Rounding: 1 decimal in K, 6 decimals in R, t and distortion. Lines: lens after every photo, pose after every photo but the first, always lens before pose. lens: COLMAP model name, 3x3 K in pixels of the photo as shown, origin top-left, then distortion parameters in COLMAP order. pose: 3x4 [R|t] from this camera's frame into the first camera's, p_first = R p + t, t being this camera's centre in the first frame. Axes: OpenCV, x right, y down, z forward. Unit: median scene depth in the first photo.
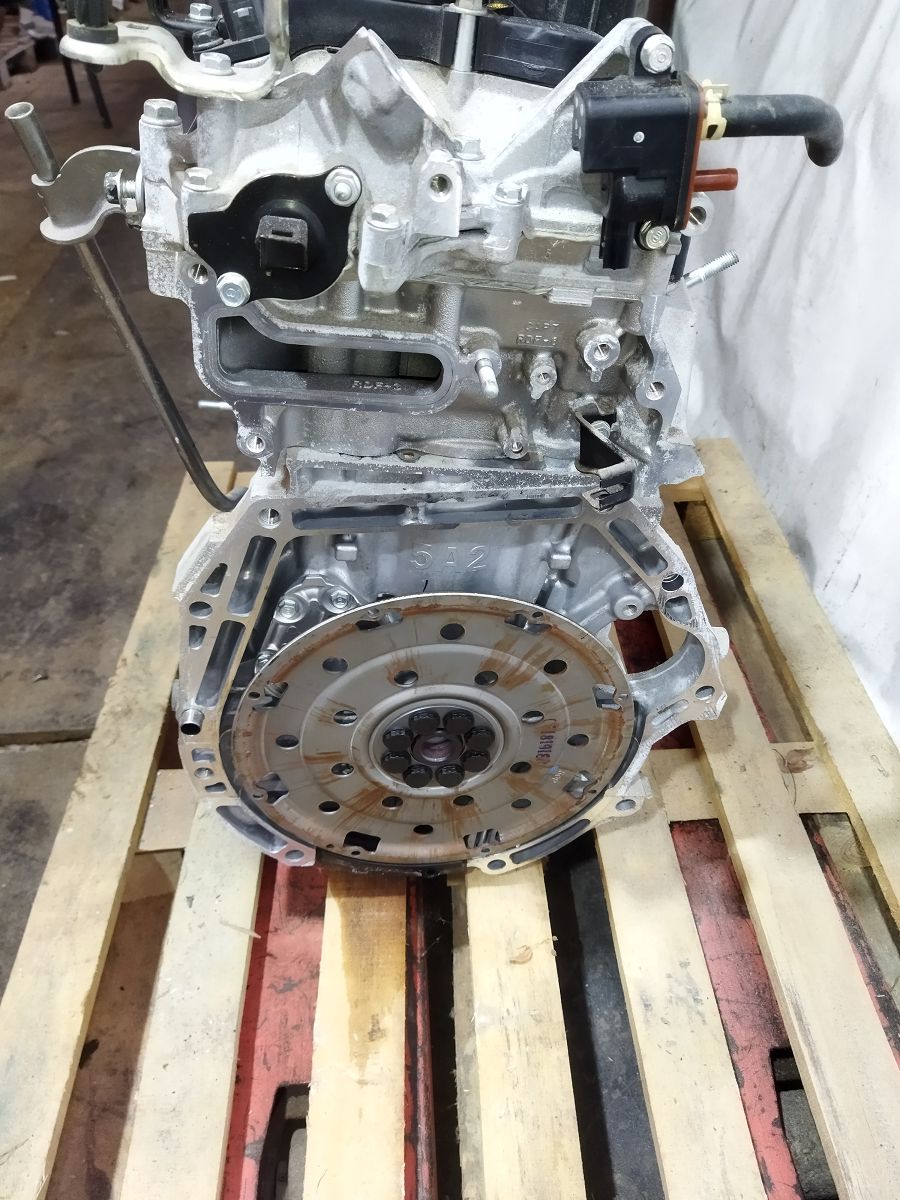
lens RADIAL K [[894.1, 0, 450.0], [0, 894.1, 600.0], [0, 0, 1]] dist [0.075426, -0.134164]
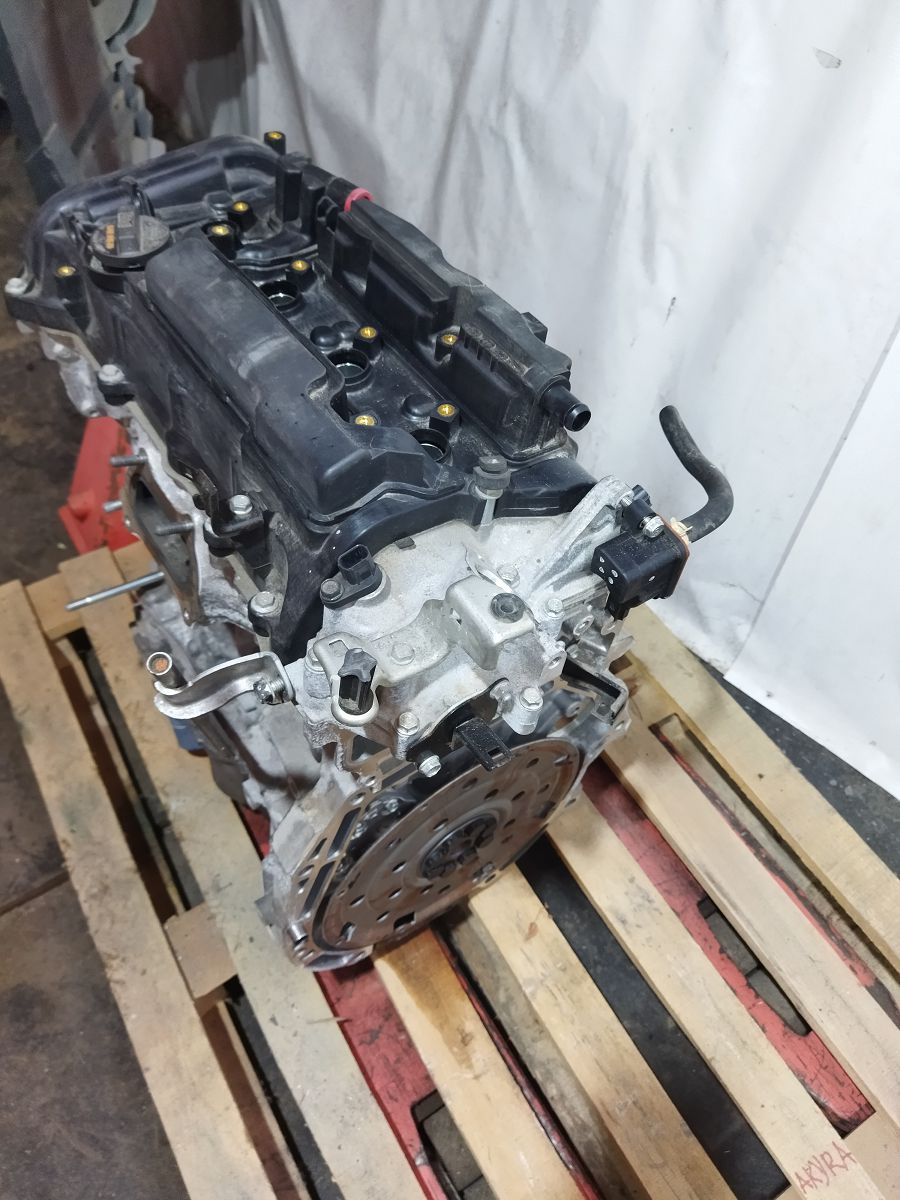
lens RADIAL K [[894.1, 0, 450.0], [0, 894.1, 600.0], [0, 0, 1]] dist [0.075426, -0.134164]
pose [[0.876049, -0.370333, 0.308854, -0.244758], [0.299622, 0.919870, 0.253113, -0.410979], [-0.377841, -0.129200, 0.916811, -0.115844]]
